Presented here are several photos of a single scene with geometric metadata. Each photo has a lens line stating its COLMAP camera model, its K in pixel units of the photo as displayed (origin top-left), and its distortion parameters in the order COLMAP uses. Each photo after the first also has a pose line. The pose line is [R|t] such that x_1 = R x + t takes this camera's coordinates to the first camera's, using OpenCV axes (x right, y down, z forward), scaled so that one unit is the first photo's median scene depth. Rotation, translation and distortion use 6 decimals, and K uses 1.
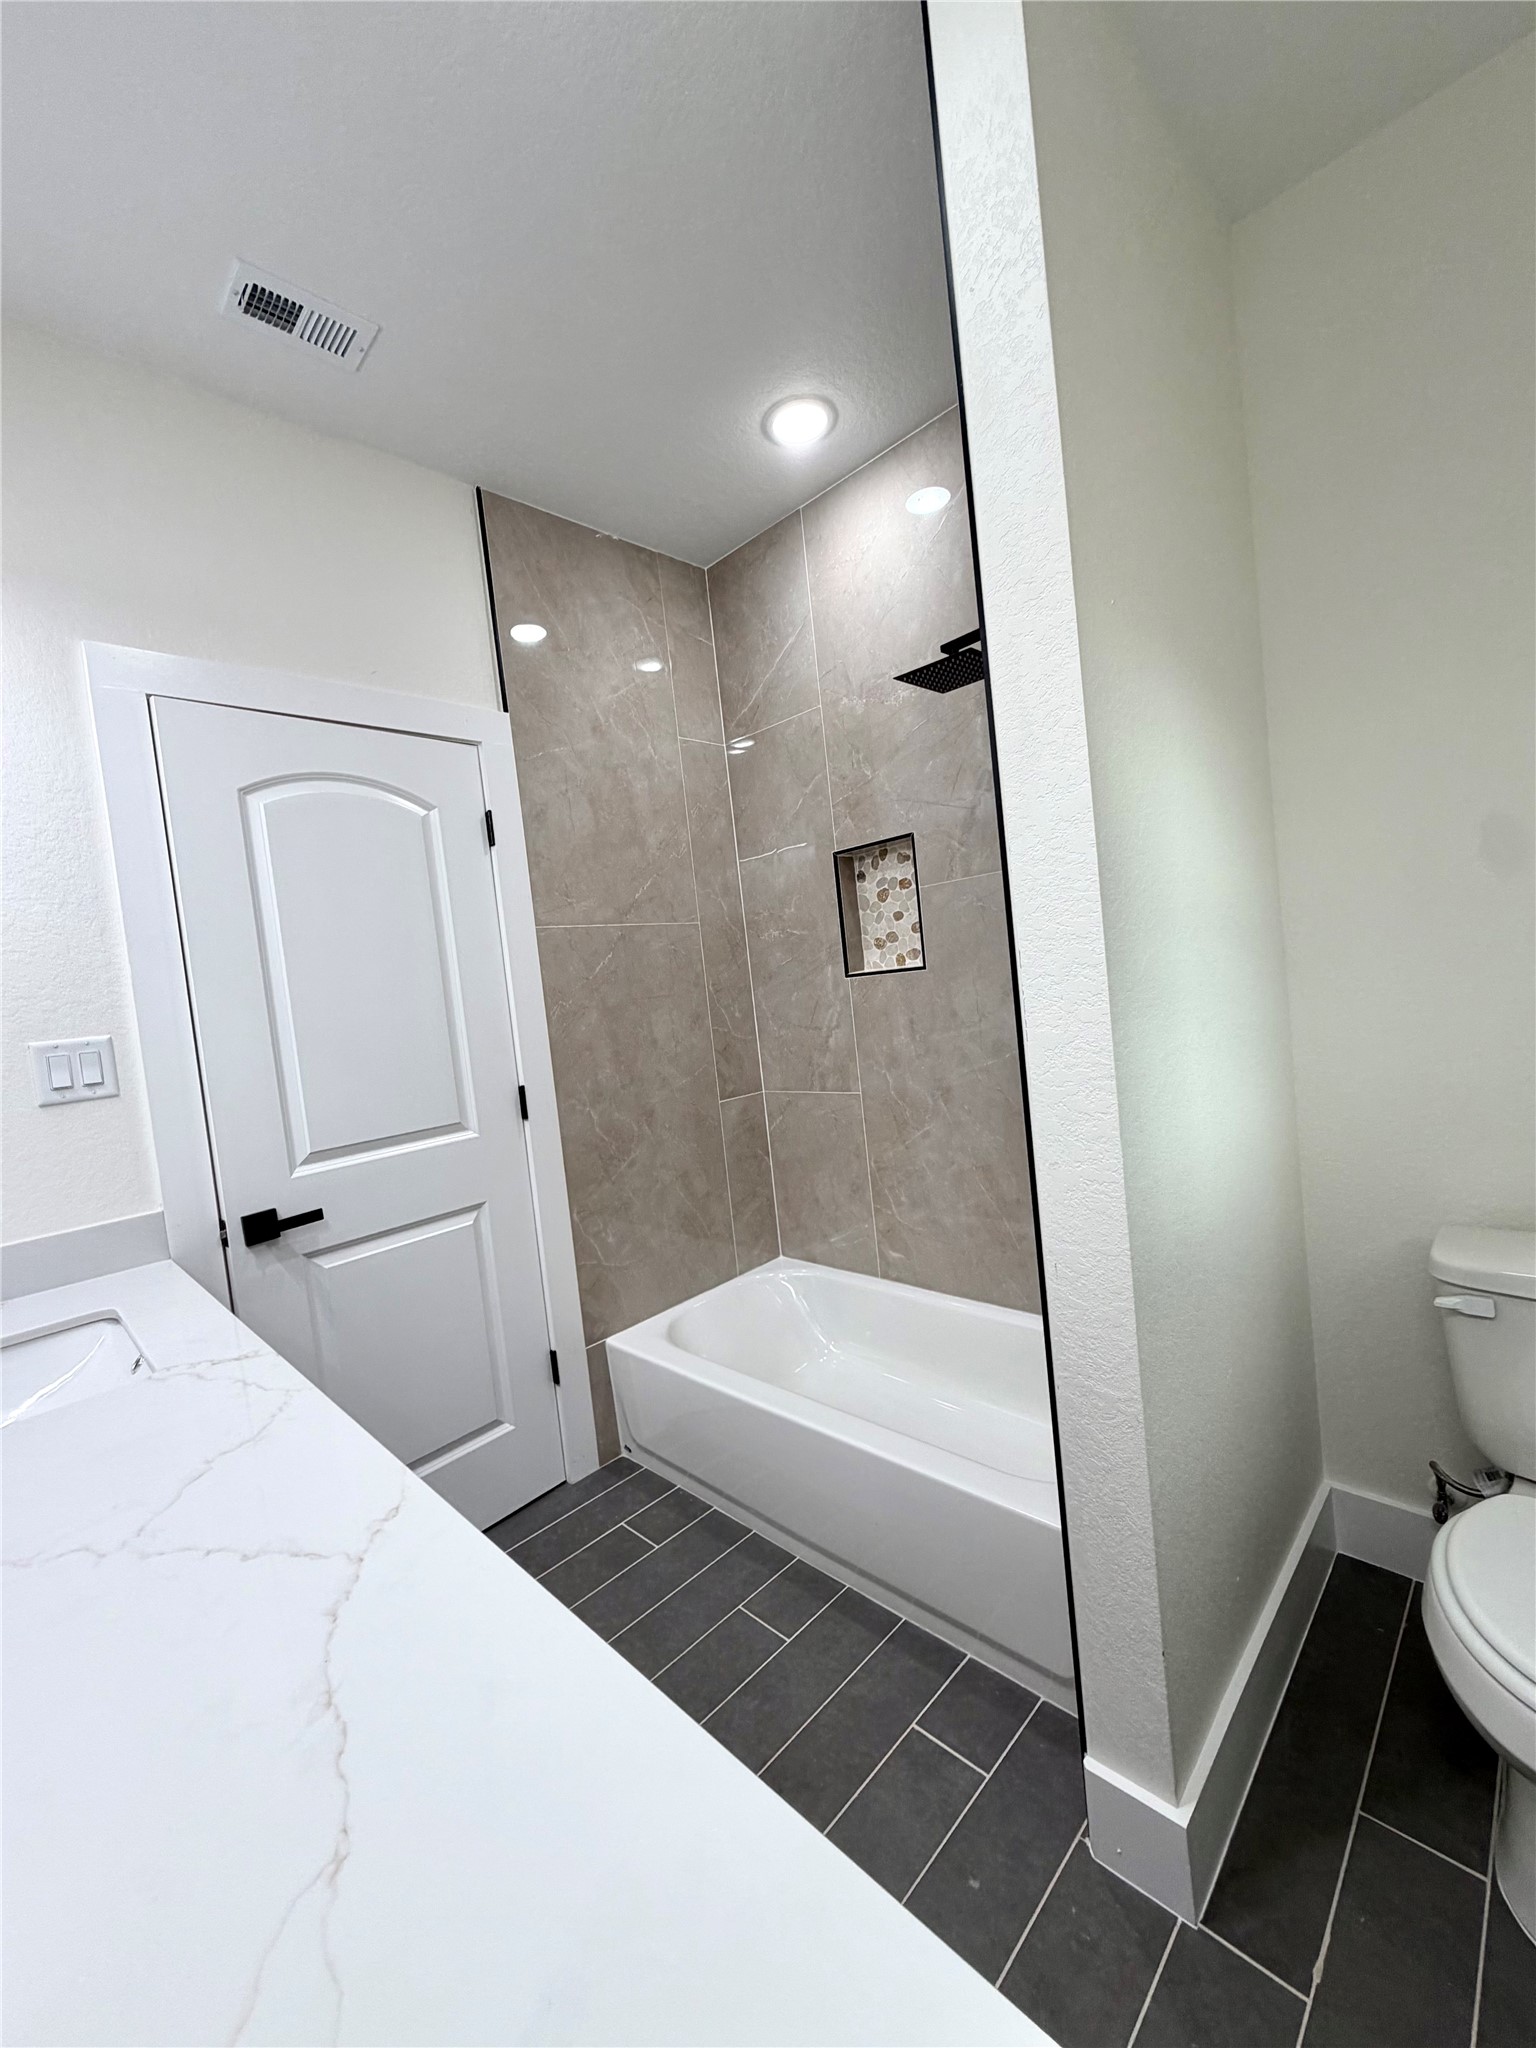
lens RADIAL K [[818.6, 0, 773.9], [0, 818.6, 1019.6], [0, 0, 1]] dist [-0.000181, 0.000120]
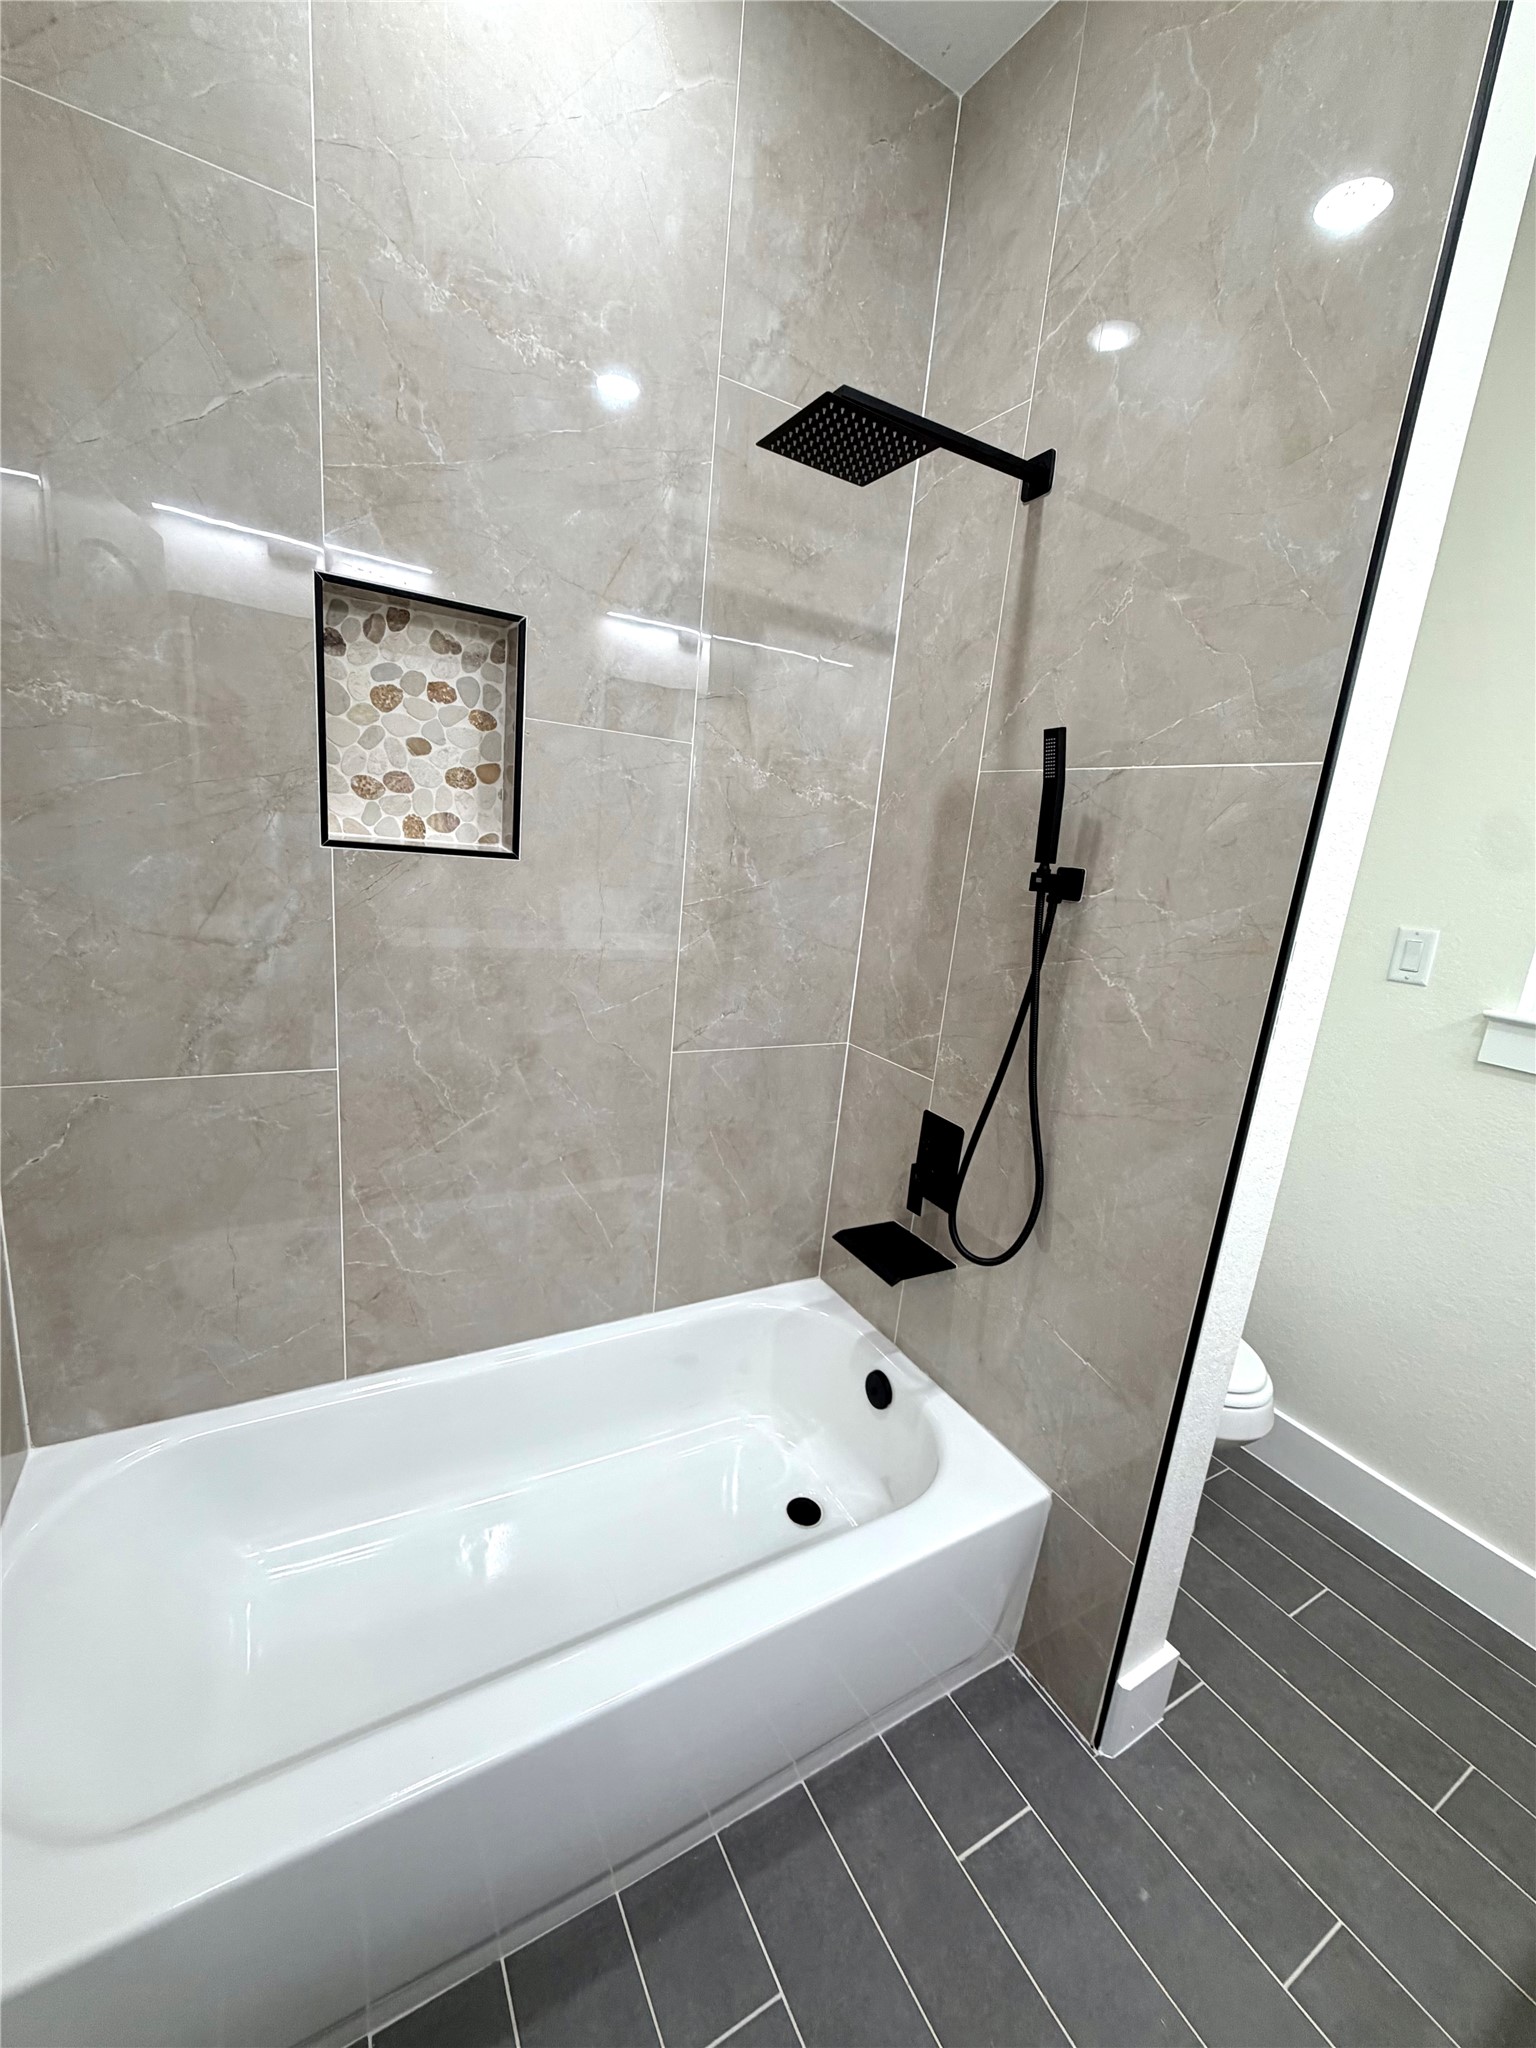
lens RADIAL K [[818.6, 0, 770.6], [0, 818.6, 1024.3], [0, 0, 1]] dist [-0.000181, 0.000120]
pose [[0.252038, -0.085054, 0.963972, -0.336597], [-0.078267, 0.991075, 0.107909, -0.018518], [-0.964547, -0.102644, 0.243131, 0.609877]]
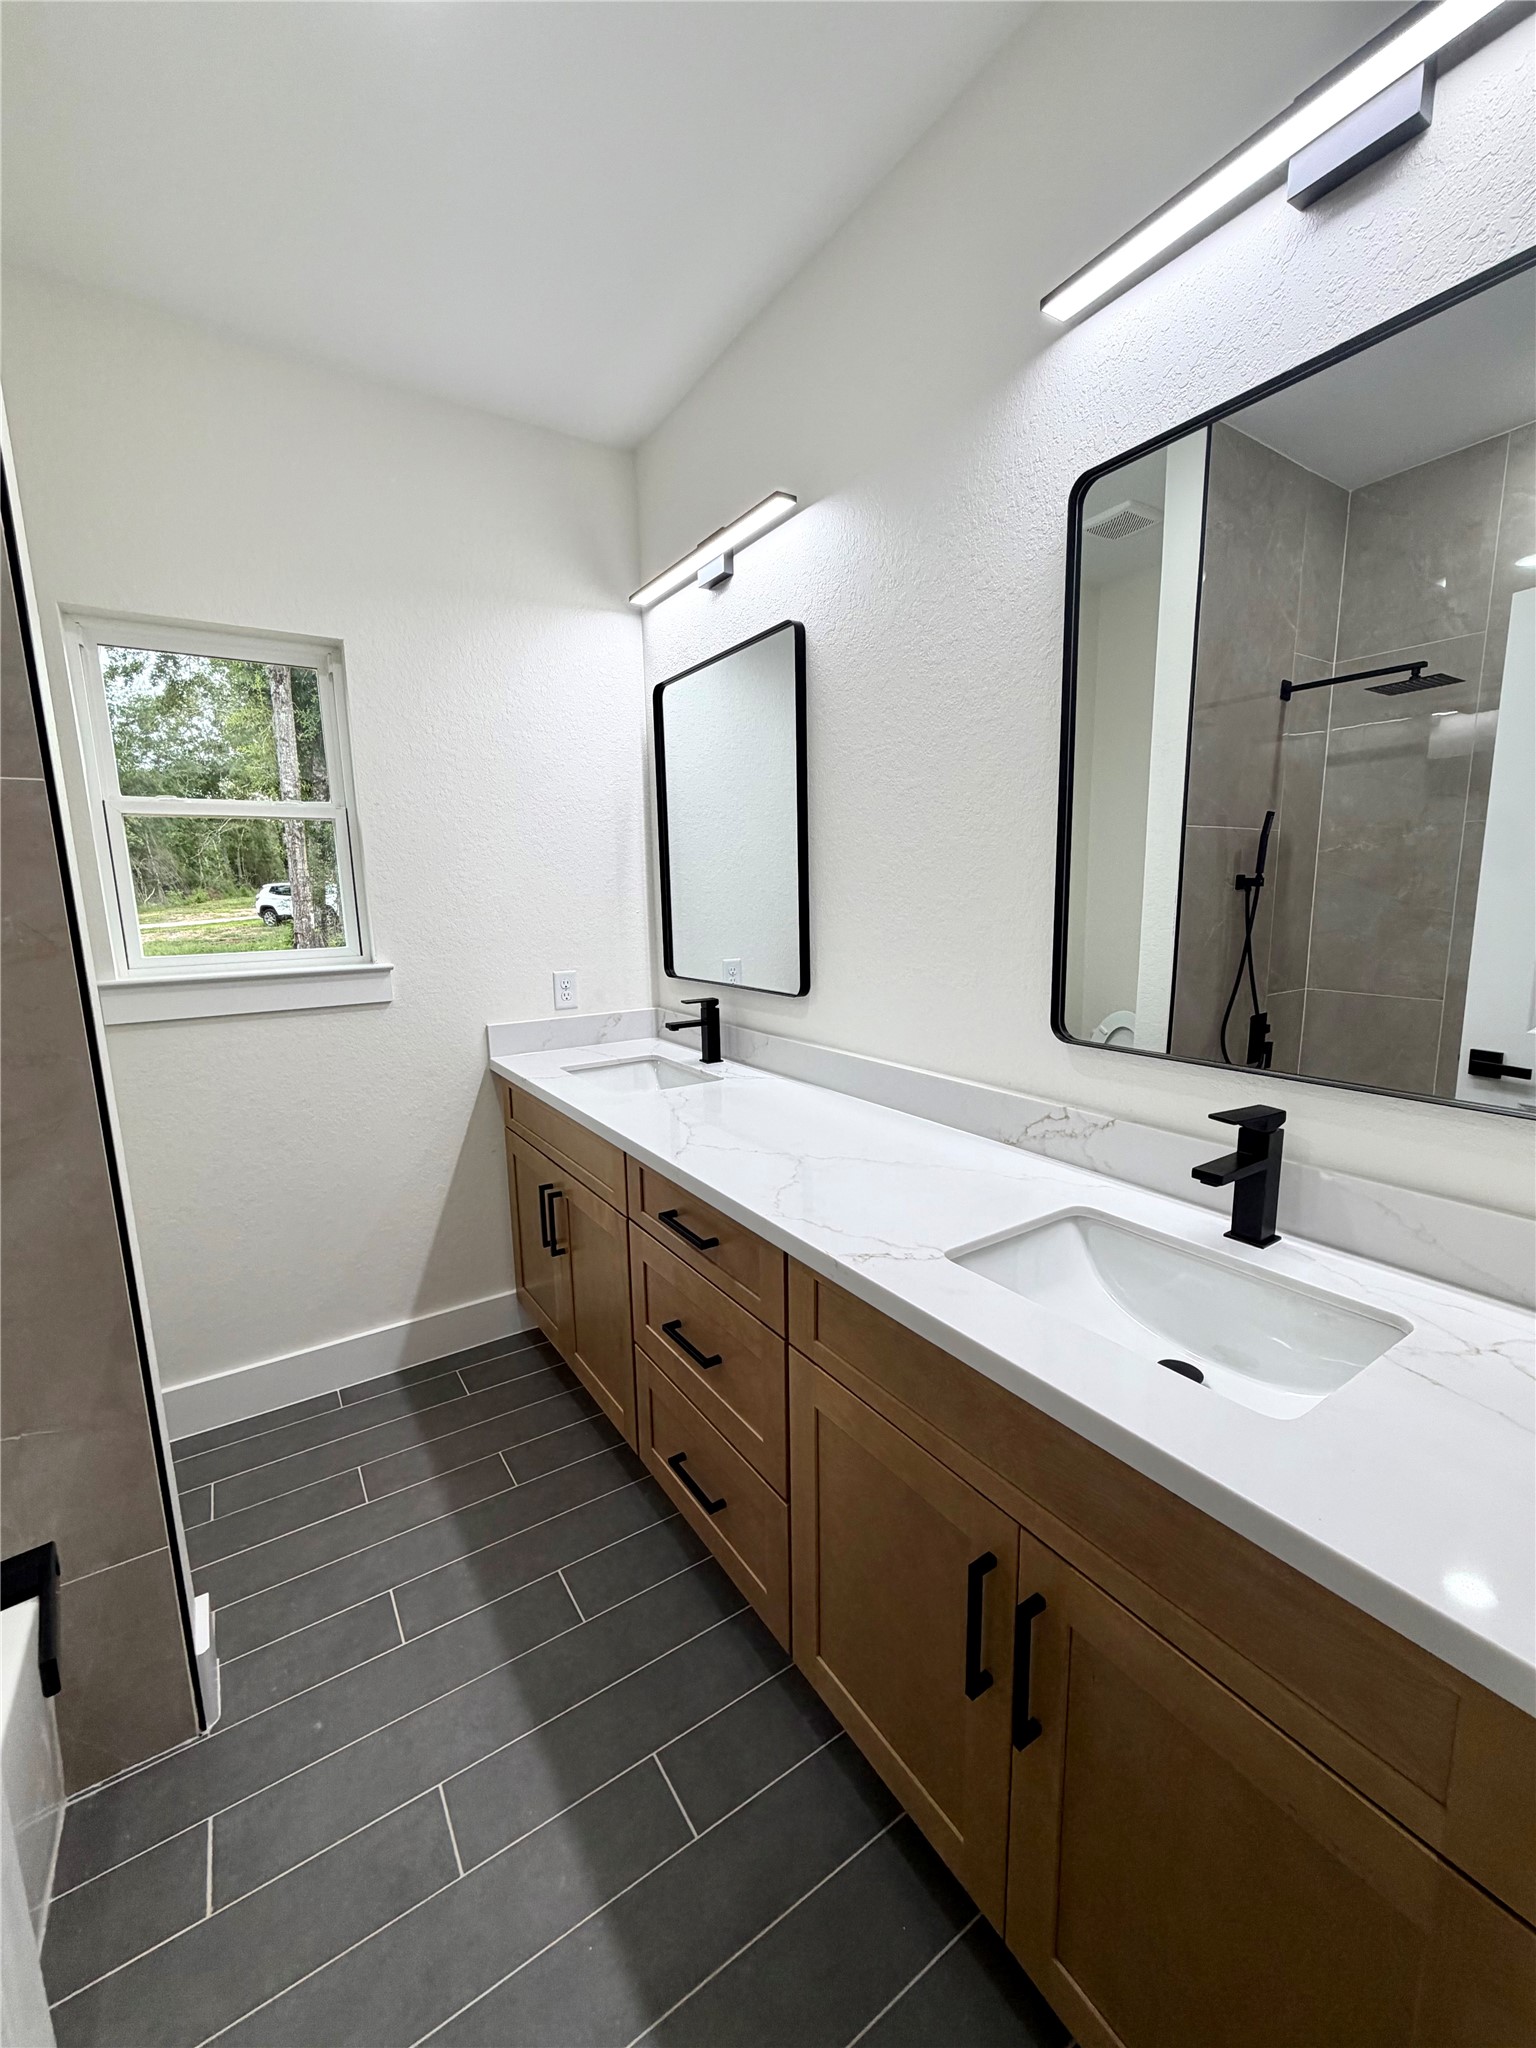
lens RADIAL K [[818.6, 0, 769.0], [0, 818.6, 1027.2], [0, 0, 1]] dist [-0.000181, 0.000120]
pose [[-0.970528, 0.093968, 0.221914, -0.344339], [0.137372, 0.972307, 0.189074, -0.021549], [-0.198002, 0.213986, -0.956559, 0.835070]]
